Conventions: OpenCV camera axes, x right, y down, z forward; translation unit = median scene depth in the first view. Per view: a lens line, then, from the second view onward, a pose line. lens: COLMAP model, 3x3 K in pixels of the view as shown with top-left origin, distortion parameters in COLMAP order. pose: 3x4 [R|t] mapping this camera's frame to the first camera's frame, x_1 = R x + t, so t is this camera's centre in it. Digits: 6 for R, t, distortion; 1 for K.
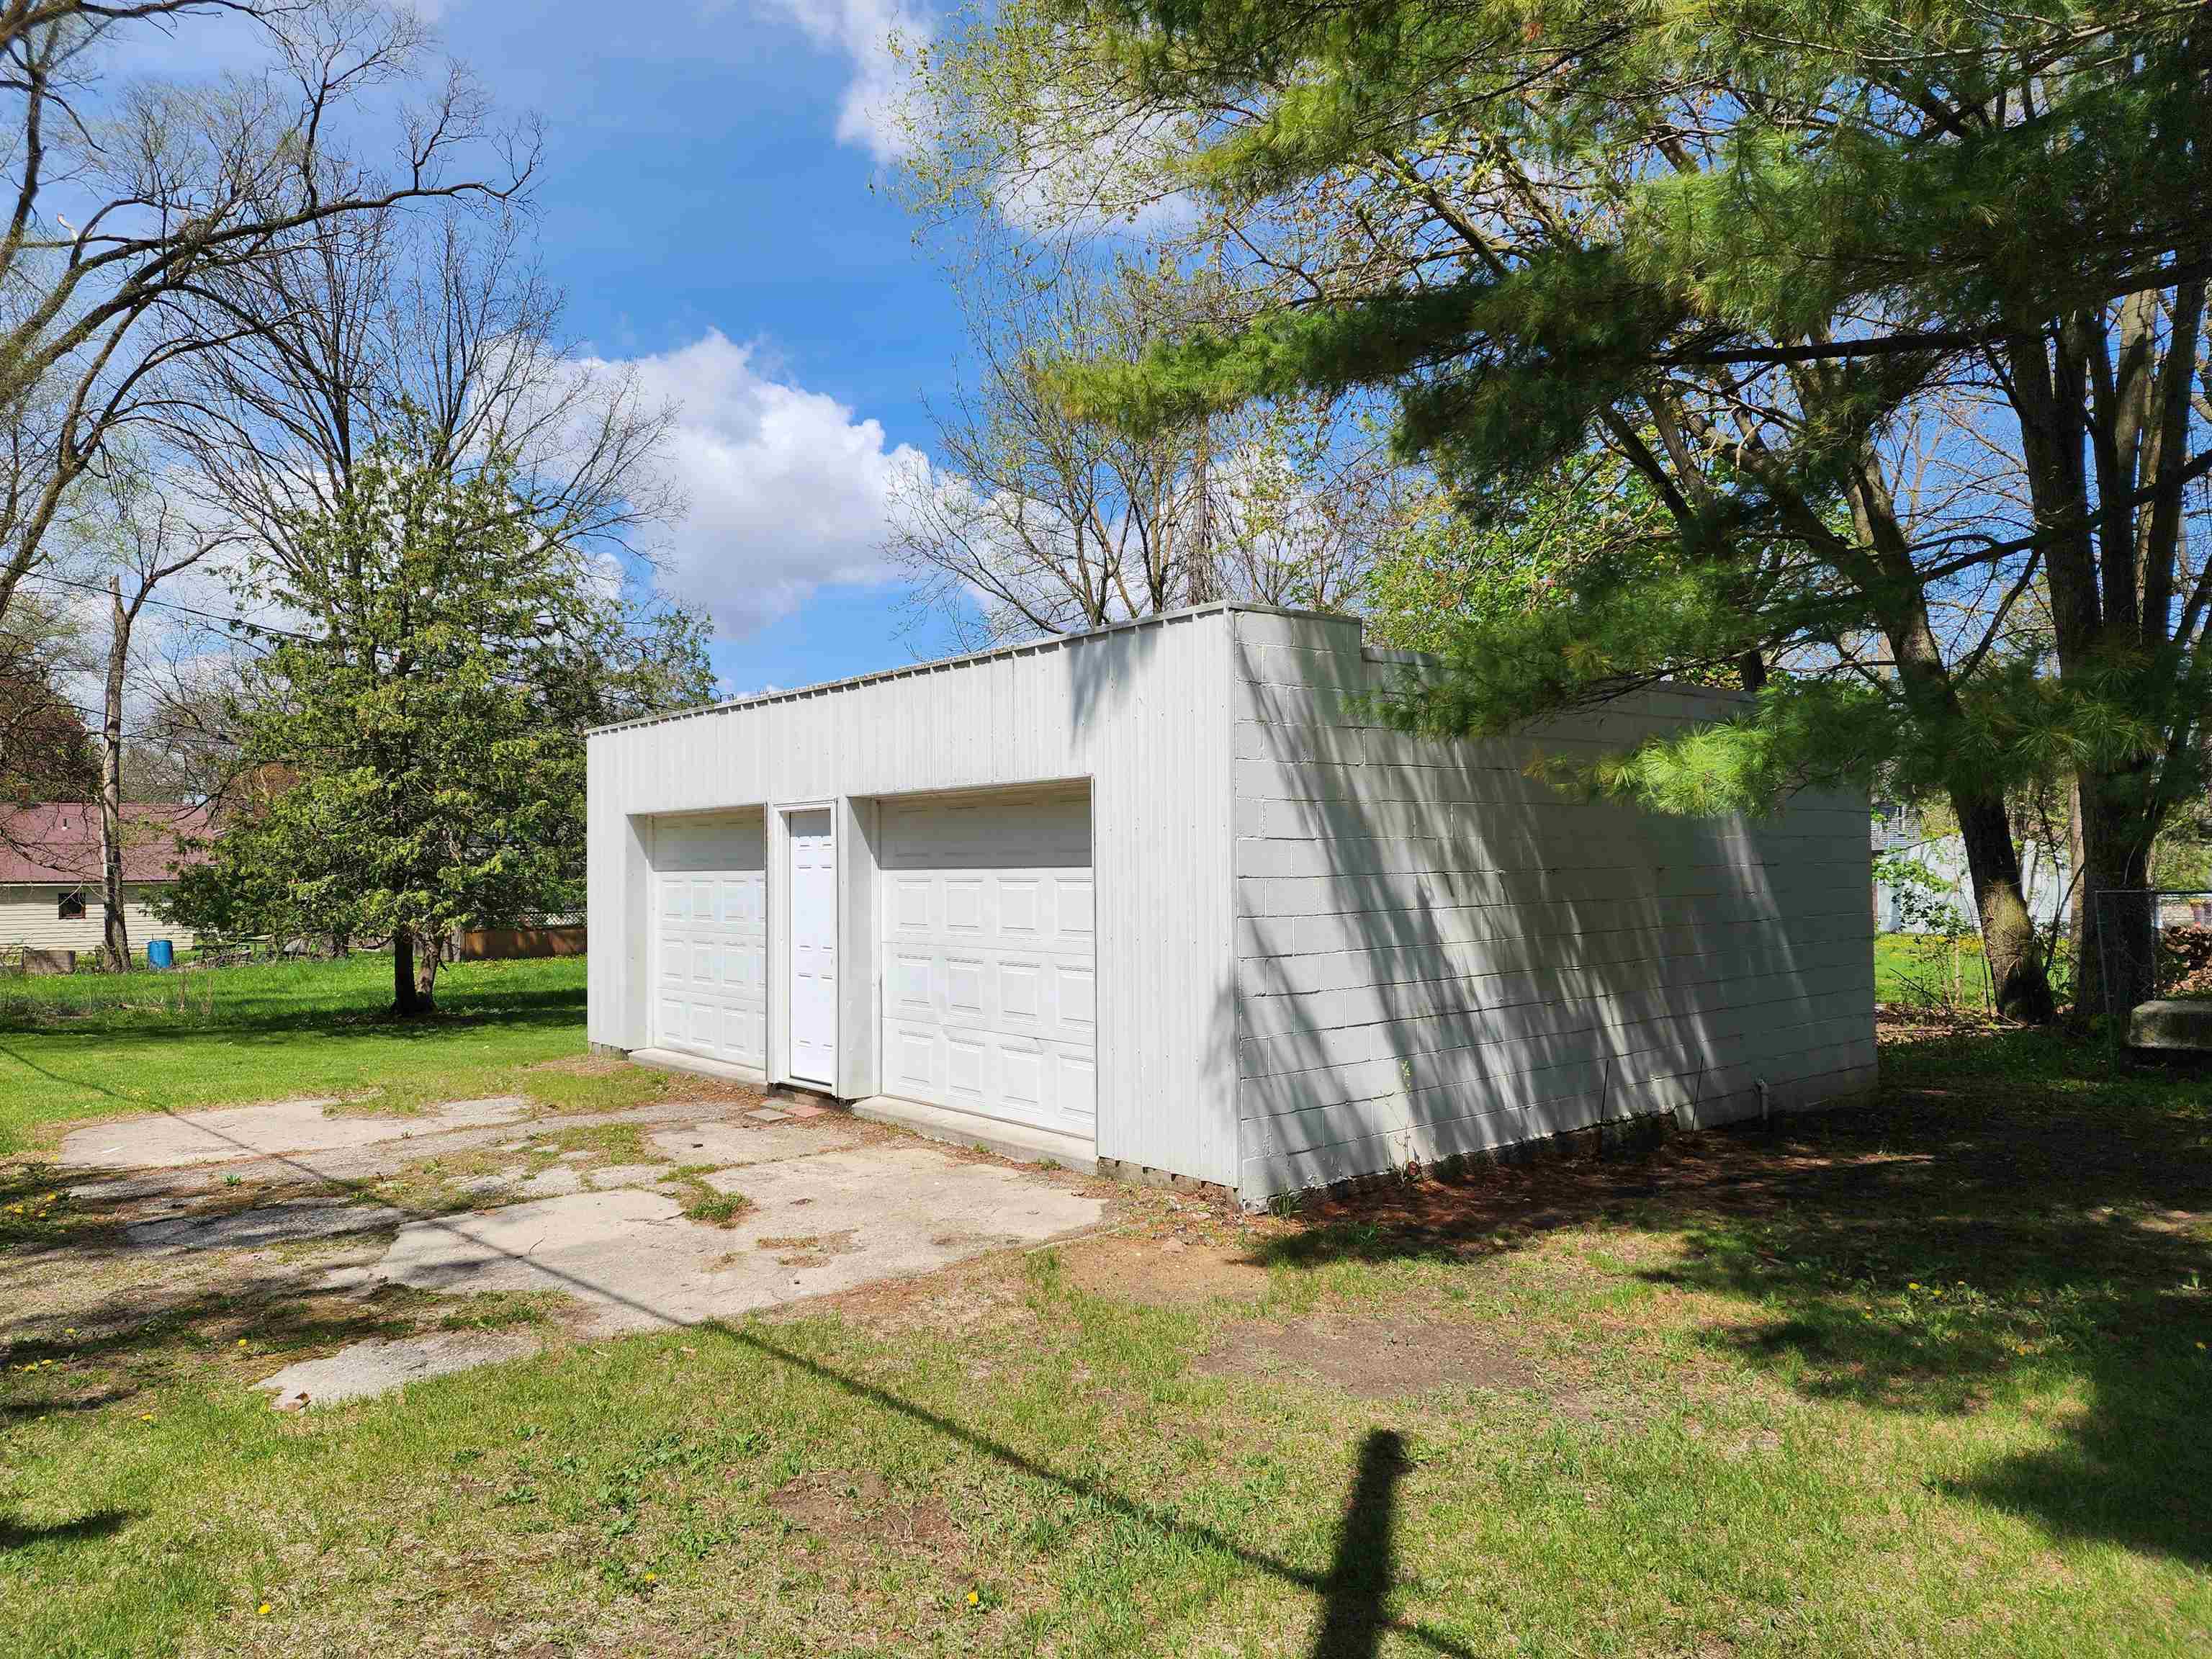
lens RADIAL K [[1487.5, 0, 1106.0], [0, 1487.5, 829.5], [0, 0, 1]] dist [0.006918, 0.000039]
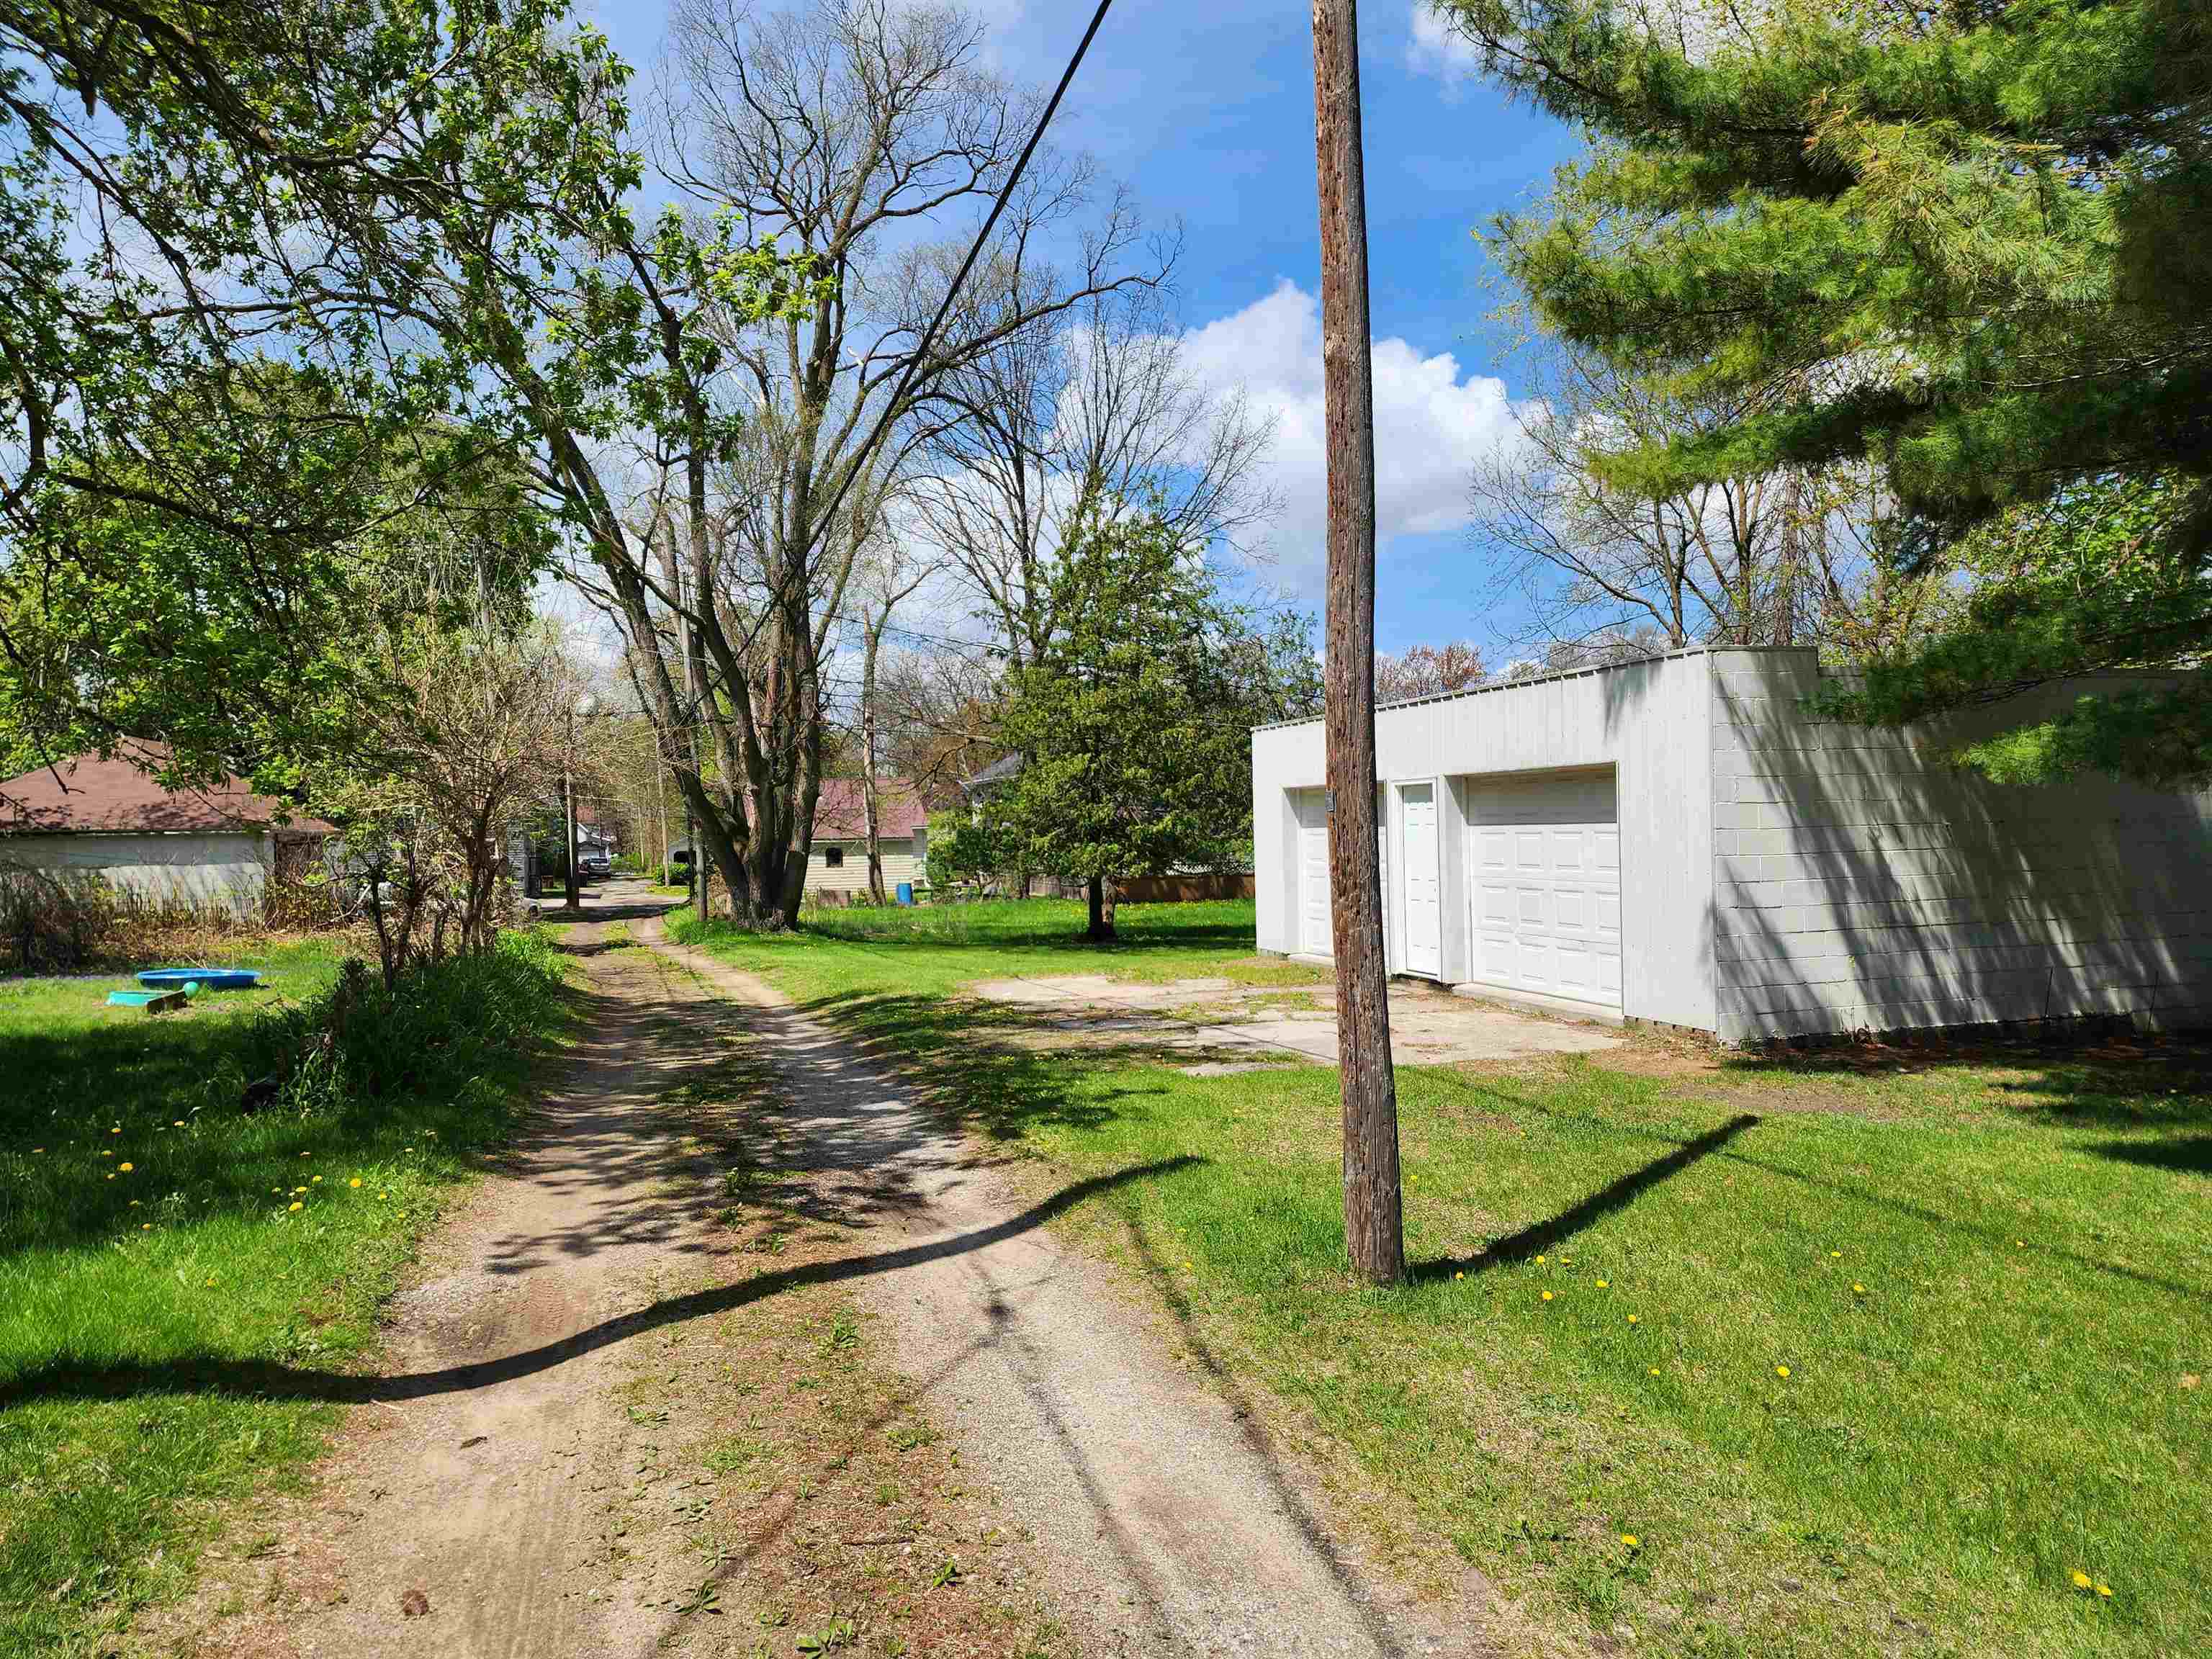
lens RADIAL K [[1467.3, 0, 1105.6], [0, 1467.3, 803.3], [0, 0, 1]] dist [0.100128, -0.000699]
pose [[0.925703, -0.012306, -0.378051, 0.073610], [0.016516, 0.999832, 0.007896, -0.013507], [0.377890, -0.013553, 0.925751, -0.529502]]
